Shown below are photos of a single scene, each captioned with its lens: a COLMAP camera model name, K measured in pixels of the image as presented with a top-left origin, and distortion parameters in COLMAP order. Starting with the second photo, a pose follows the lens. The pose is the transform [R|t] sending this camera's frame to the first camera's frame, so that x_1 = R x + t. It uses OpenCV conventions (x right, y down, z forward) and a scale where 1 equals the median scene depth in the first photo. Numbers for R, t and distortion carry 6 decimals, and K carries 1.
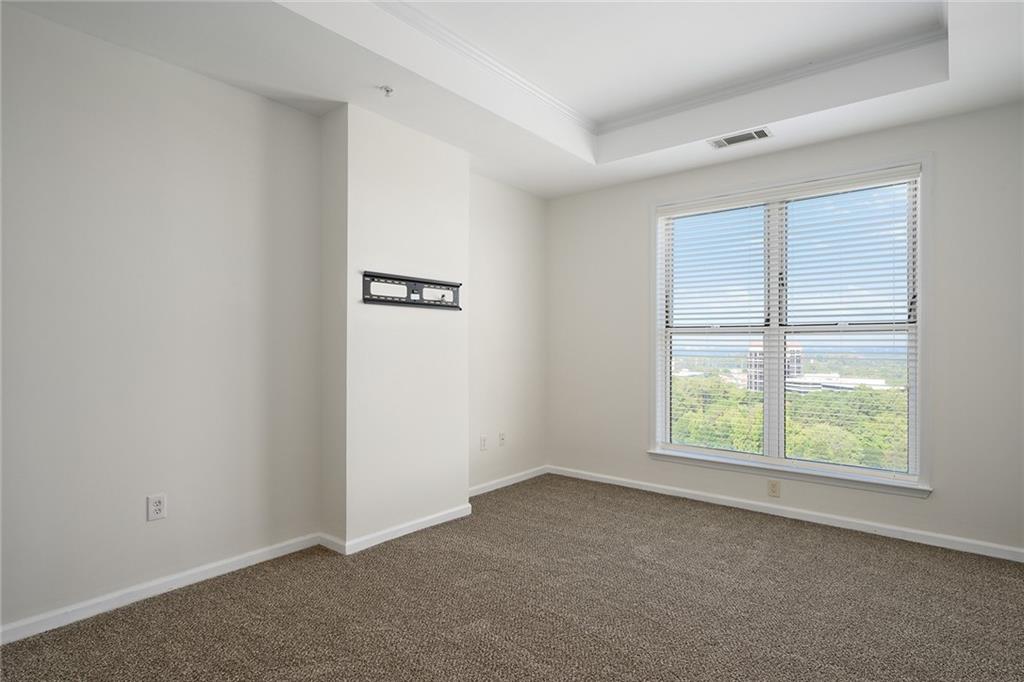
lens RADIAL K [[533.8, 0, 513.3], [0, 533.8, 340.5], [0, 0, 1]] dist [0.004889, 0.000439]
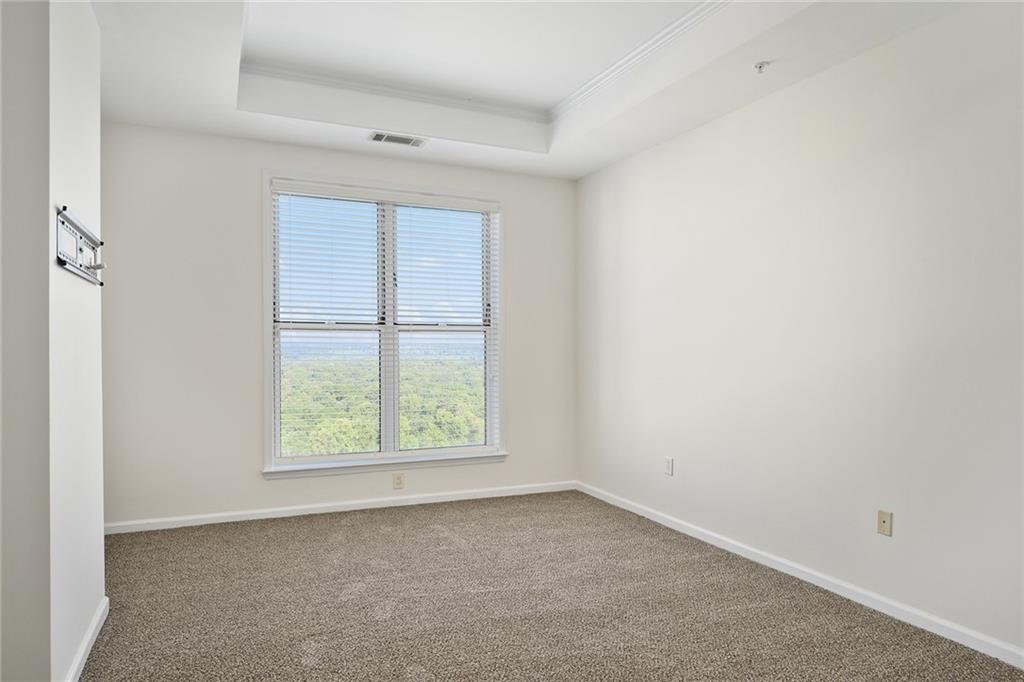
lens RADIAL K [[647.2, 0, 510.5], [0, 647.2, 340.1], [0, 0, 1]] dist [-0.025063, 0.002341]
pose [[0.448707, 0.006886, 0.893652, -0.526542], [-0.009192, 0.999953, -0.003090, 0.004691], [-0.893632, -0.006827, 0.448749, 0.238928]]
